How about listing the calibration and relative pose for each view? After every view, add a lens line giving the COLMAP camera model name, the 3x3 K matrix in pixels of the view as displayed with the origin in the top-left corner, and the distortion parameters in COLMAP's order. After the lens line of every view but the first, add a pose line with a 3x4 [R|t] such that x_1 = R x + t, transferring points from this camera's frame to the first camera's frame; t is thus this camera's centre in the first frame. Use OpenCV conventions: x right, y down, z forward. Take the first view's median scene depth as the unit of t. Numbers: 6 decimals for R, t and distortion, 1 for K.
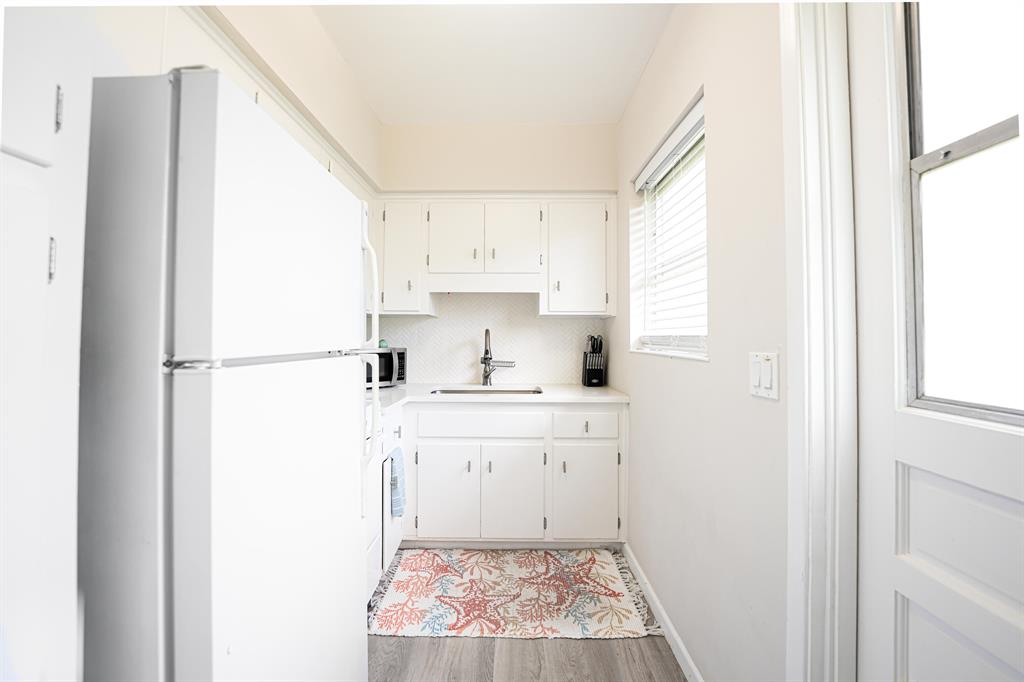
lens RADIAL K [[421.4, 0, 512.4], [0, 421.4, 329.9], [0, 0, 1]] dist [-0.023539, -0.000195]
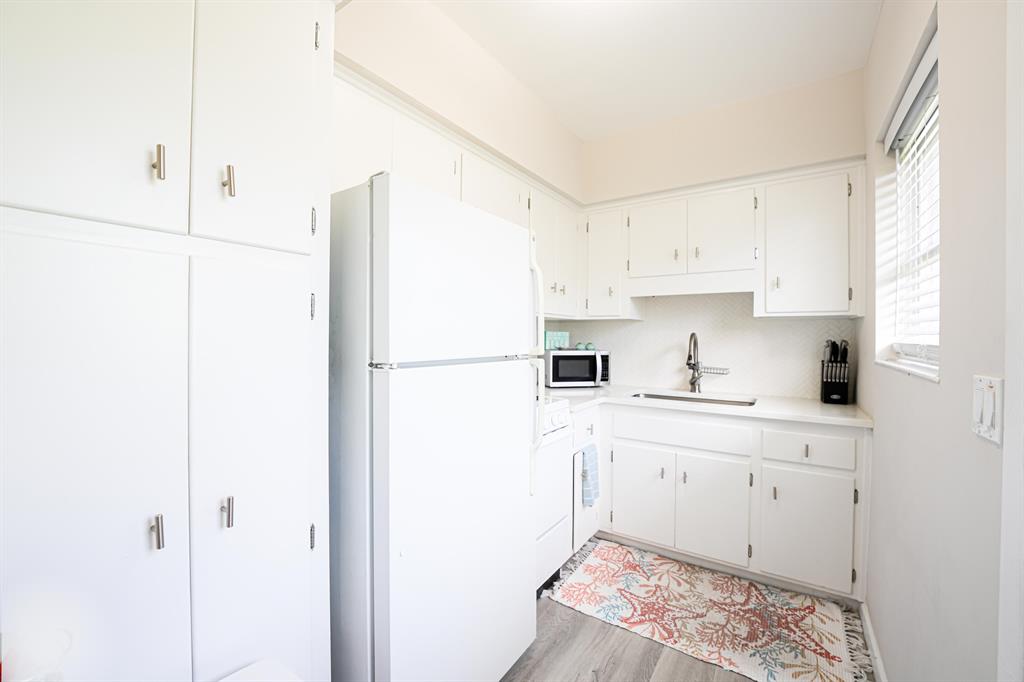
lens RADIAL K [[422.0, 0, 506.6], [0, 422.0, 341.2], [0, 0, 1]] dist [-0.022264, 0.000076]
pose [[0.828642, 0.008445, -0.559715, 0.148900], [0.007643, 0.999622, 0.026398, -0.014083], [0.559727, -0.026152, 0.828264, -0.015106]]
